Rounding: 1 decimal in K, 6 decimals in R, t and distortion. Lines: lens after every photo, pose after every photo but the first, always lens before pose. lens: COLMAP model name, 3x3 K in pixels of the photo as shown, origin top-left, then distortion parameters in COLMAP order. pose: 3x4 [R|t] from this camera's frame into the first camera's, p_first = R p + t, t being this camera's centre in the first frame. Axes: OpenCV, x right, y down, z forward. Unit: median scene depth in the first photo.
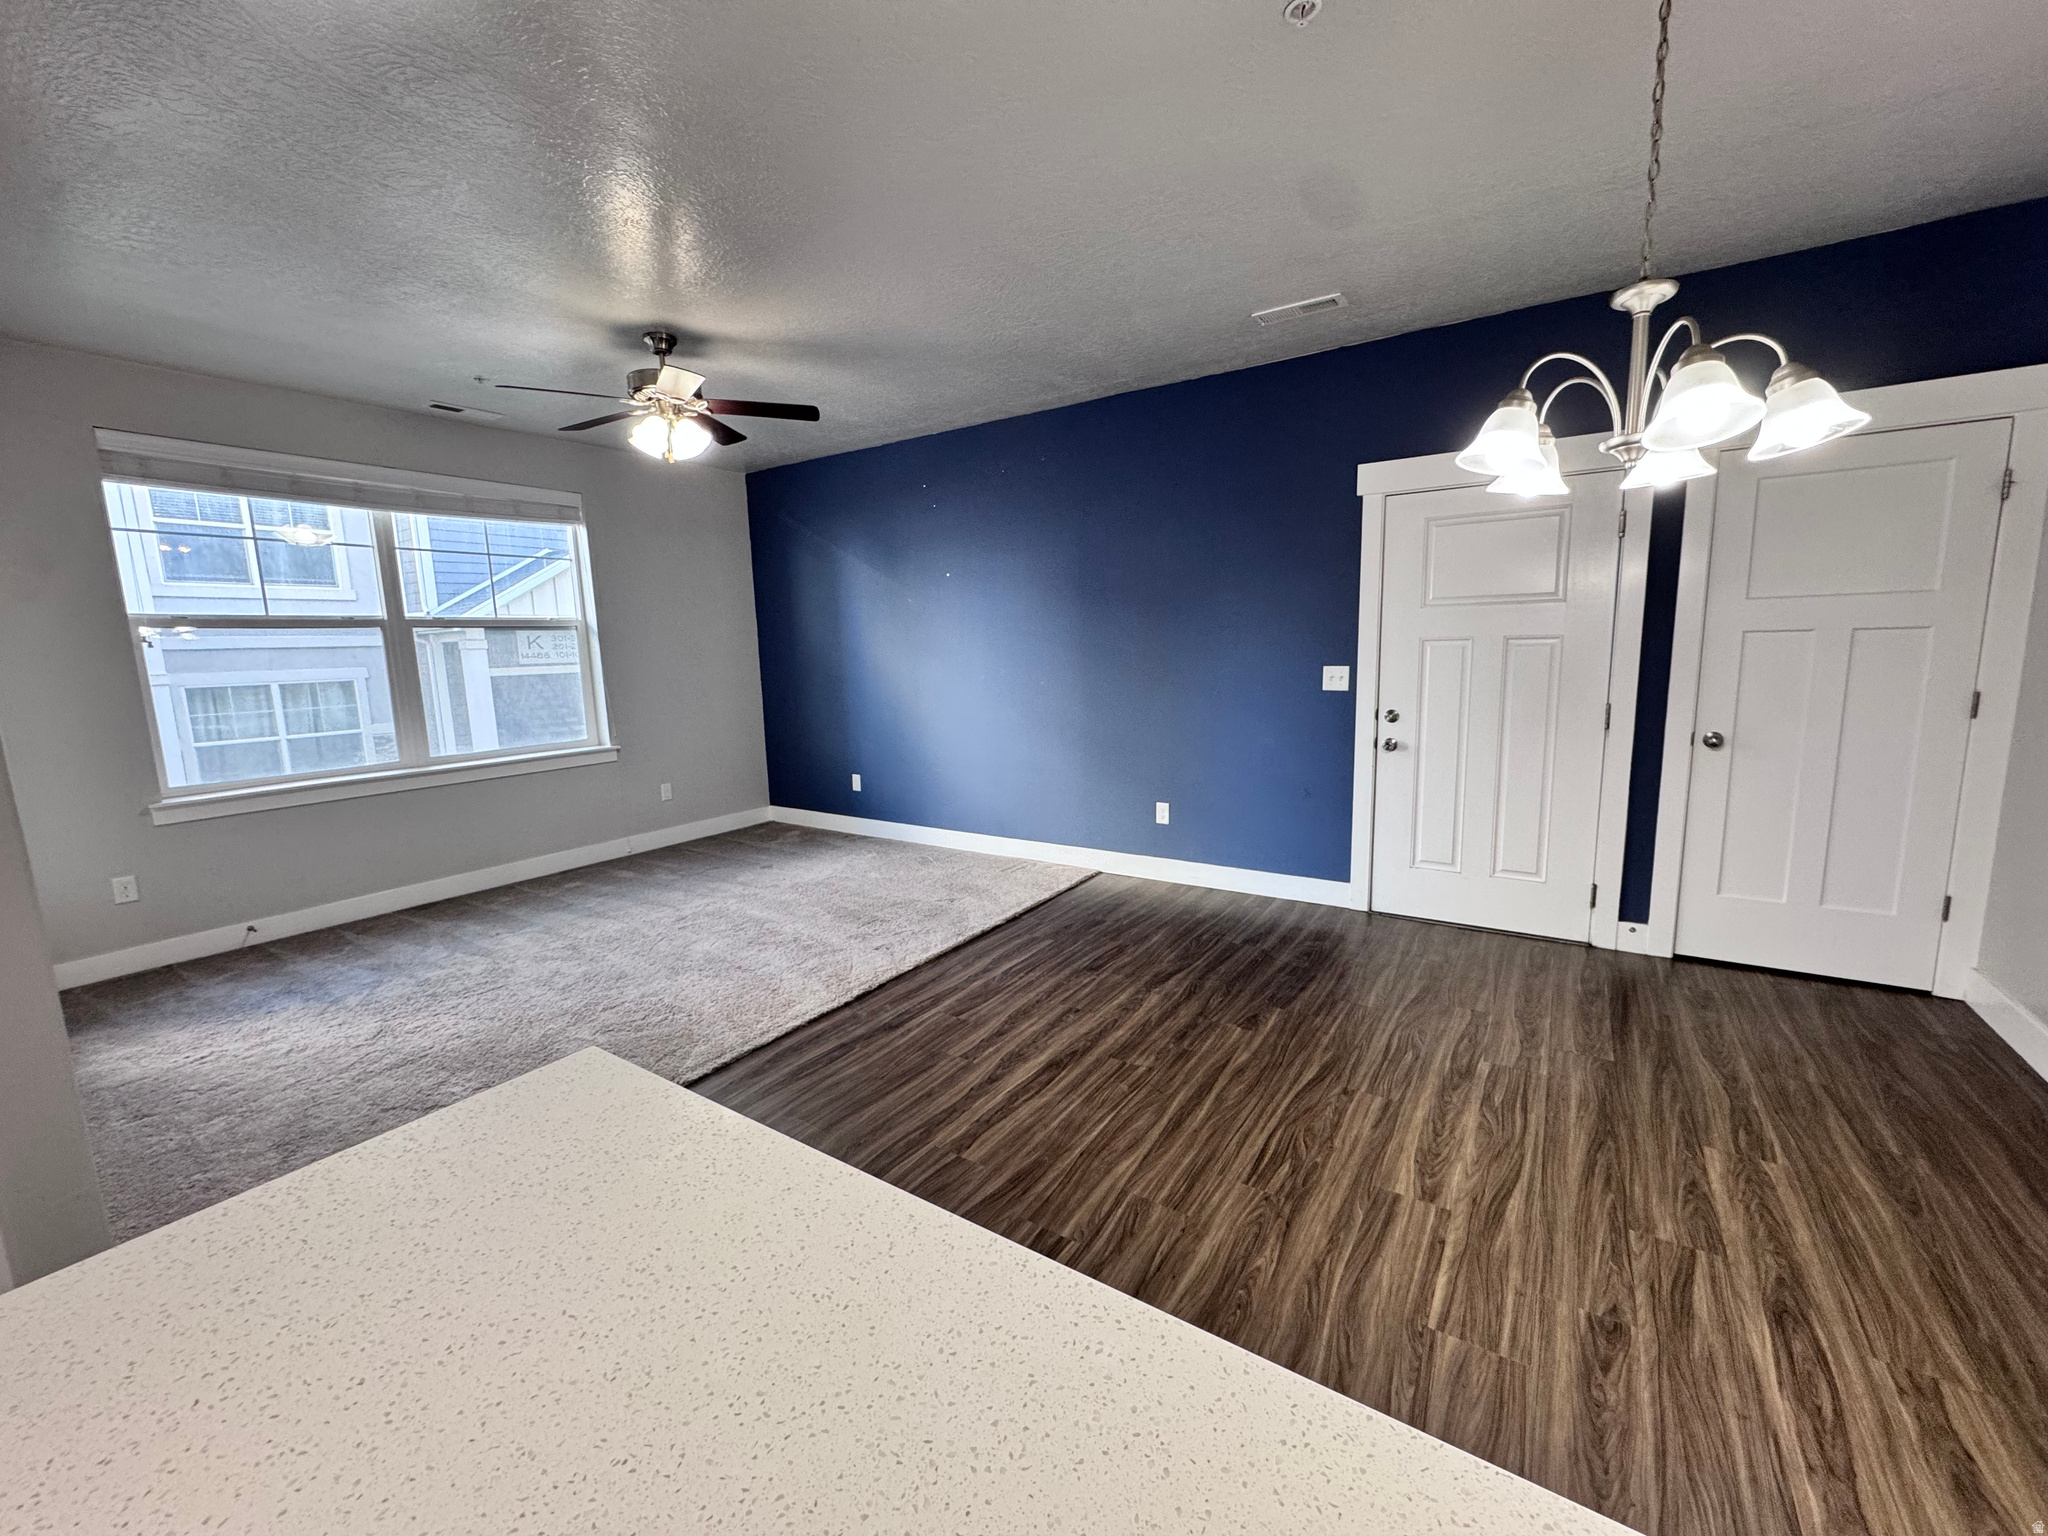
lens RADIAL K [[816.3, 0, 1030.6], [0, 816.3, 761.1], [0, 0, 1]] dist [-0.003550, 0.000787]
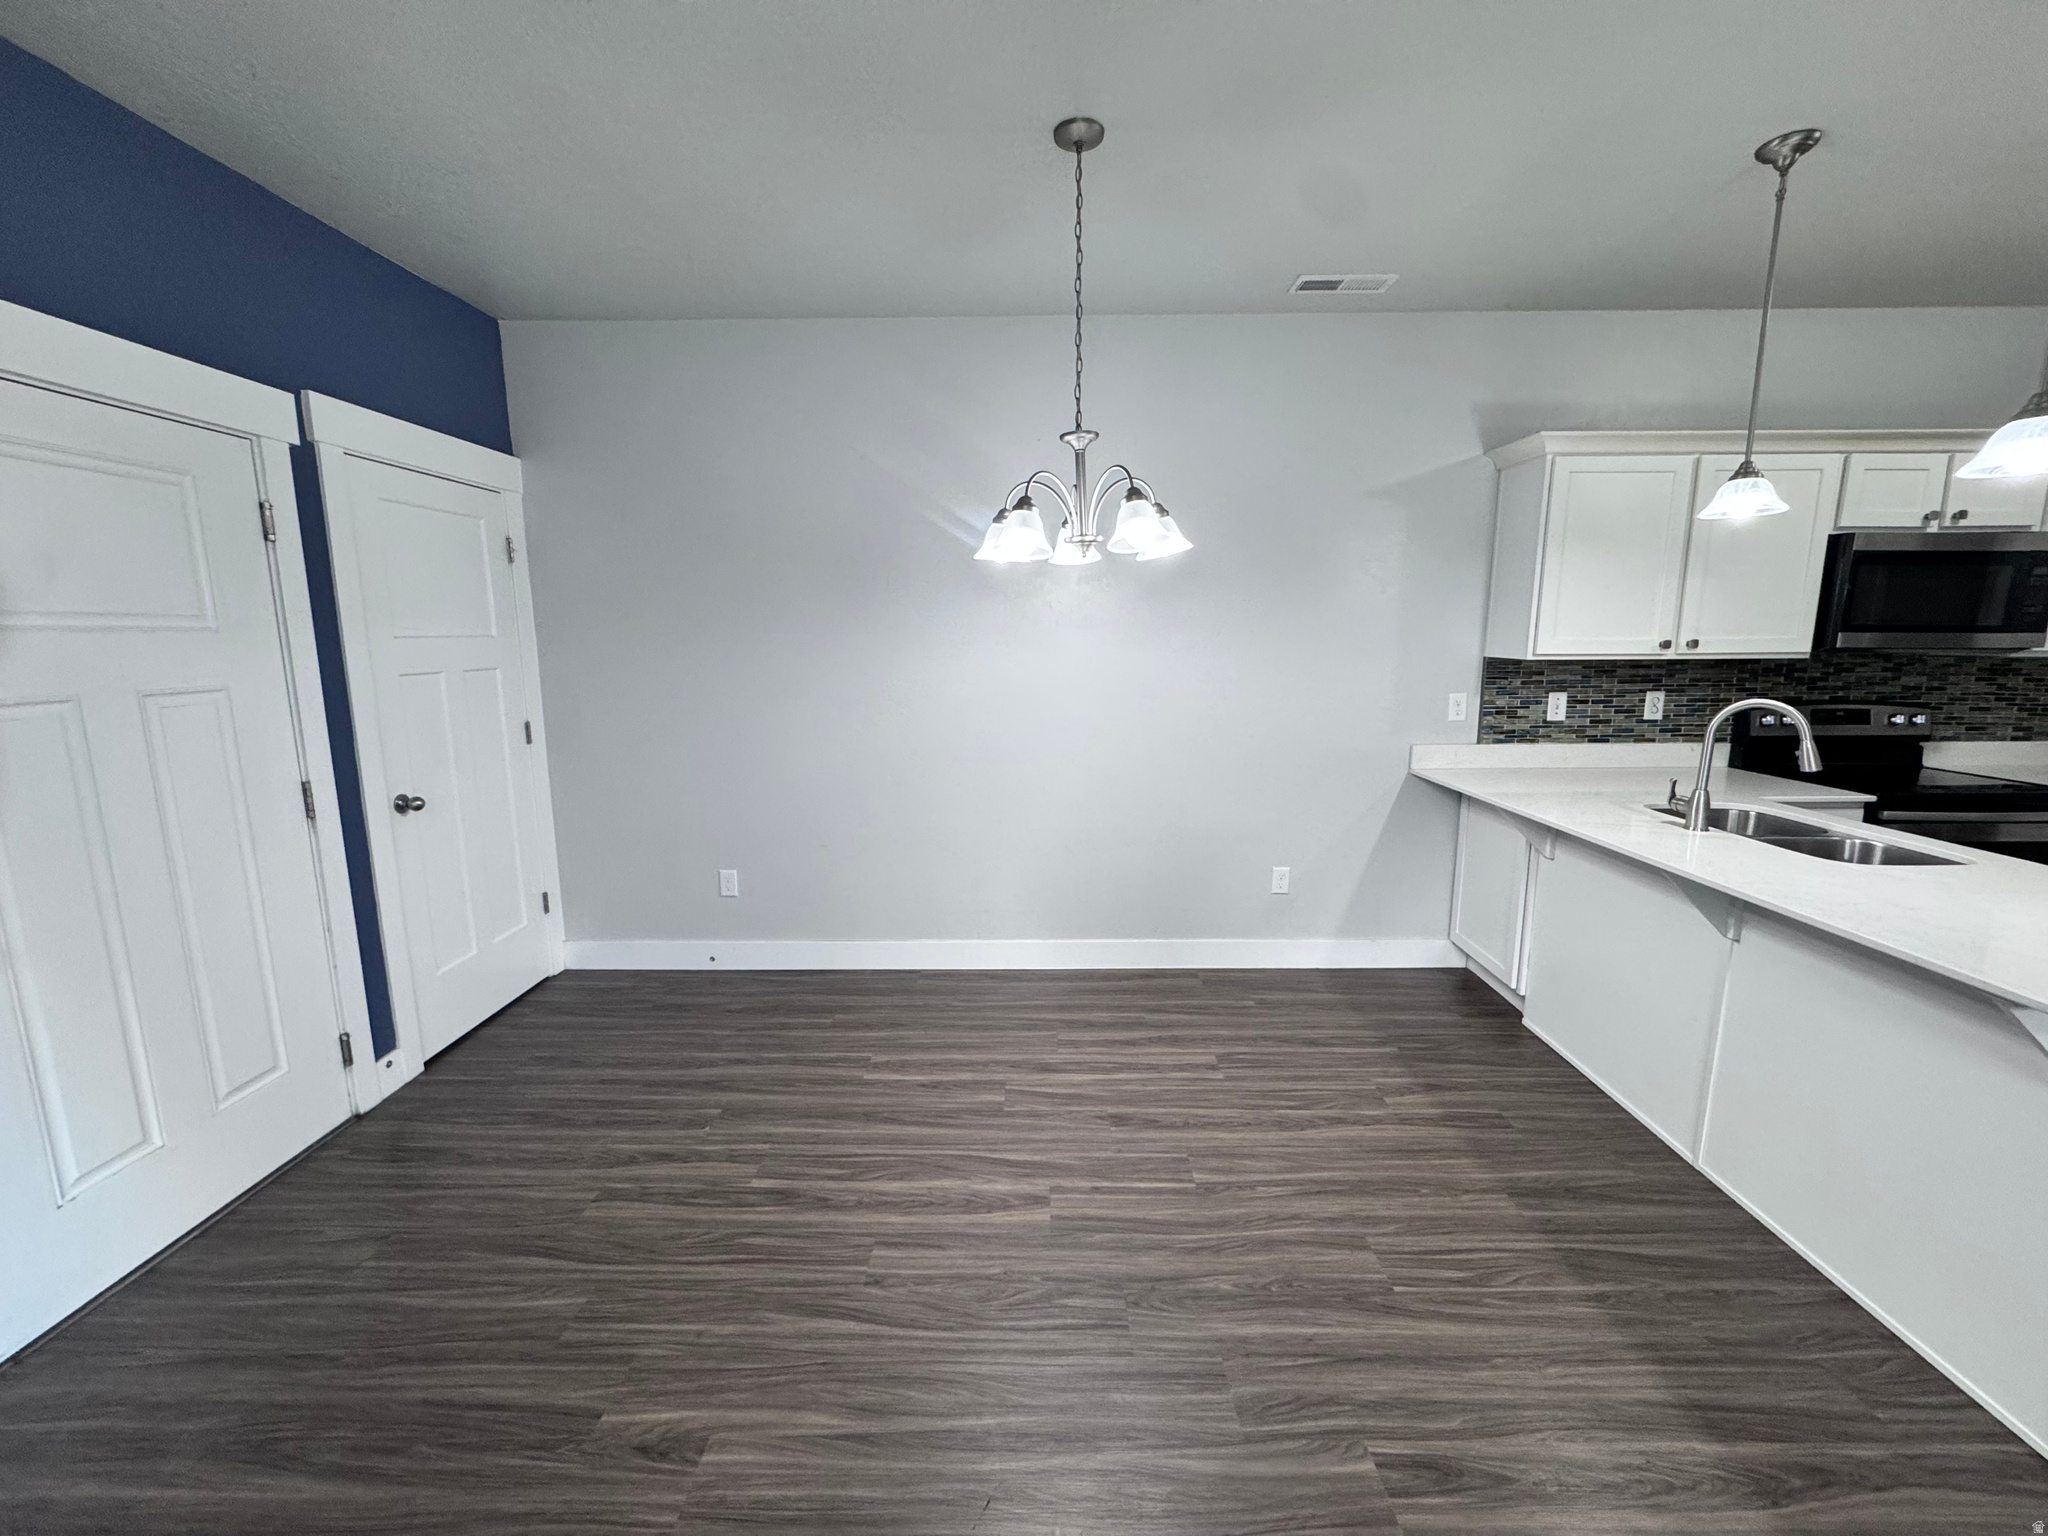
lens RADIAL K [[816.3, 0, 1028.1], [0, 816.3, 764.6], [0, 0, 1]] dist [-0.003550, 0.000787]
pose [[-0.540883, -0.104402, 0.834593, -0.289723], [0.141791, 0.966748, 0.212825, -0.212928], [-0.829060, 0.233451, -0.508094, 1.238379]]
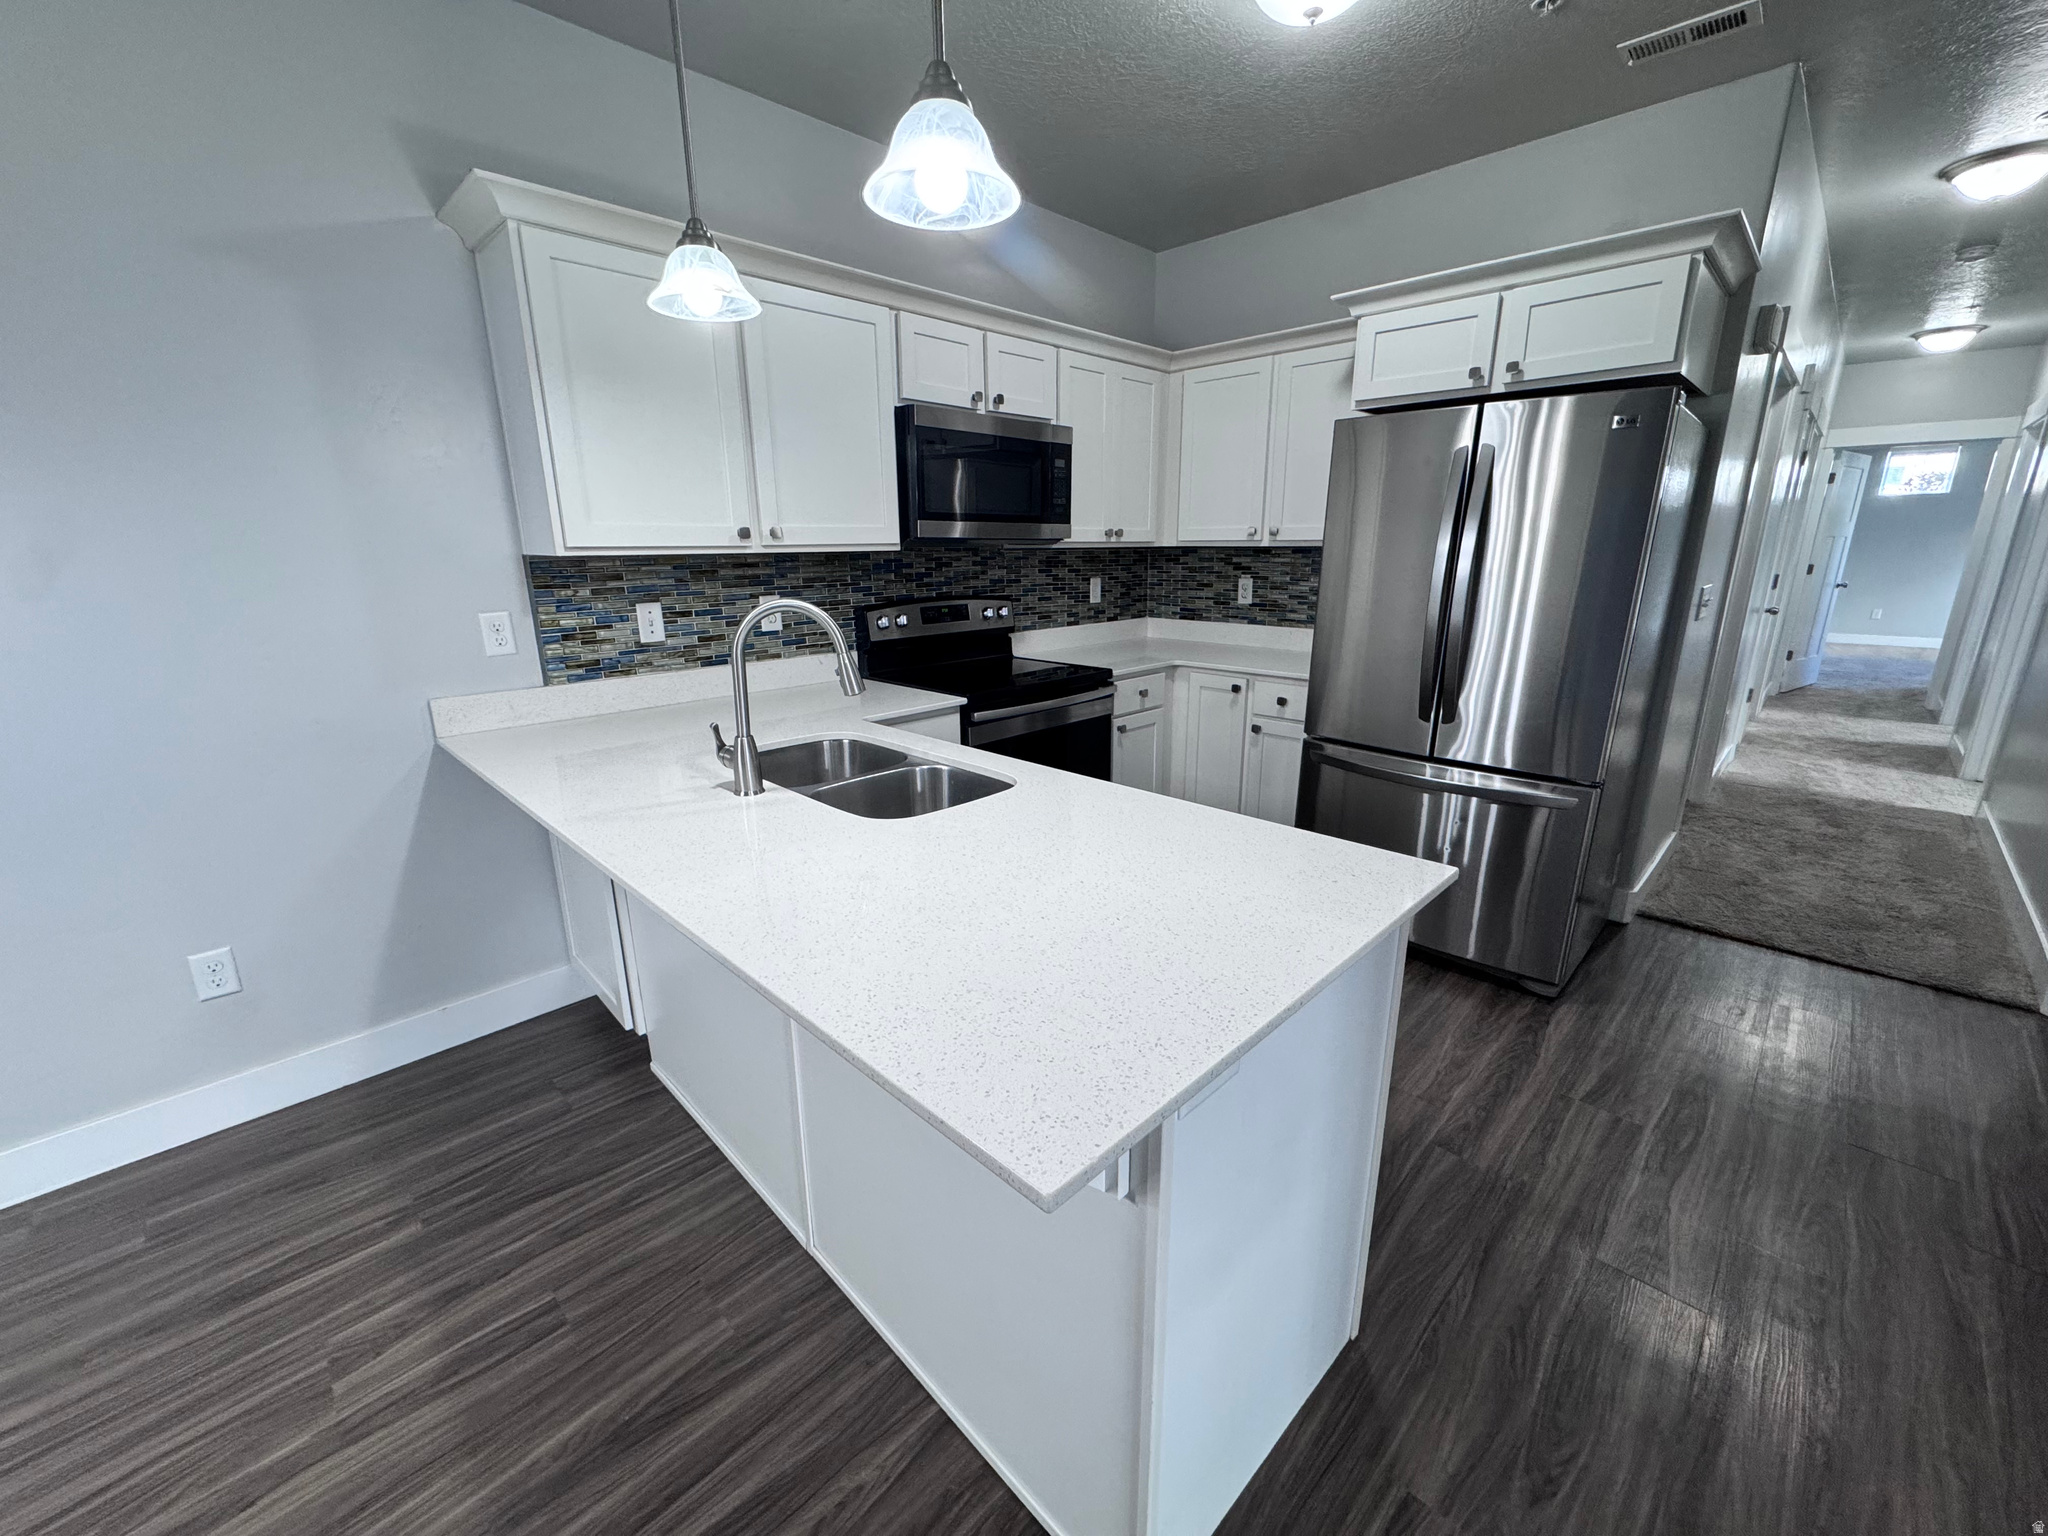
lens RADIAL K [[816.3, 0, 1028.8], [0, 816.3, 765.8], [0, 0, 1]] dist [-0.003550, 0.000787]
pose [[-0.979245, -0.016173, 0.202032, -0.282597], [0.065284, 0.918515, 0.389958, -0.081164], [-0.191876, 0.395054, -0.898396, 0.628522]]
